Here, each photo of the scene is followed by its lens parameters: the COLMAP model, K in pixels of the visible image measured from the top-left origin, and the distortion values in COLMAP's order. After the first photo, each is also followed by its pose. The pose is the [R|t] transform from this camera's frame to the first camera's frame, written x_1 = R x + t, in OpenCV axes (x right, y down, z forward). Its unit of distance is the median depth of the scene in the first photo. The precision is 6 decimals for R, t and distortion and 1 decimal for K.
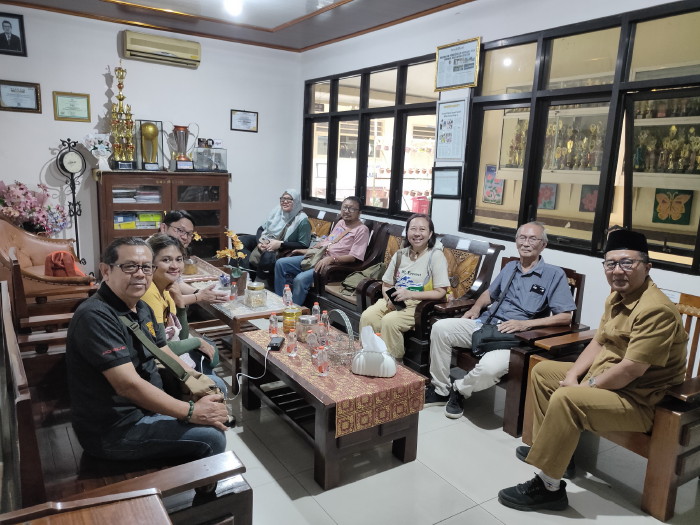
lens RADIAL K [[538.8, 0, 350.0], [0, 538.8, 262.5], [0, 0, 1]] dist [0.035217, -0.027181]
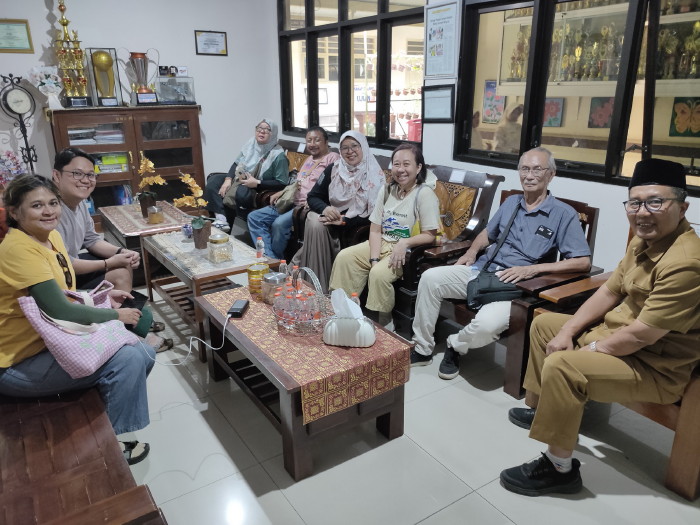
lens RADIAL K [[538.8, 0, 350.0], [0, 538.8, 262.5], [0, 0, 1]] dist [0.035217, -0.027181]
pose [[0.998735, -0.049250, -0.010165, 0.031945], [0.050165, 0.989873, 0.132794, -0.016653], [0.003522, -0.133136, 0.991092, 0.095347]]
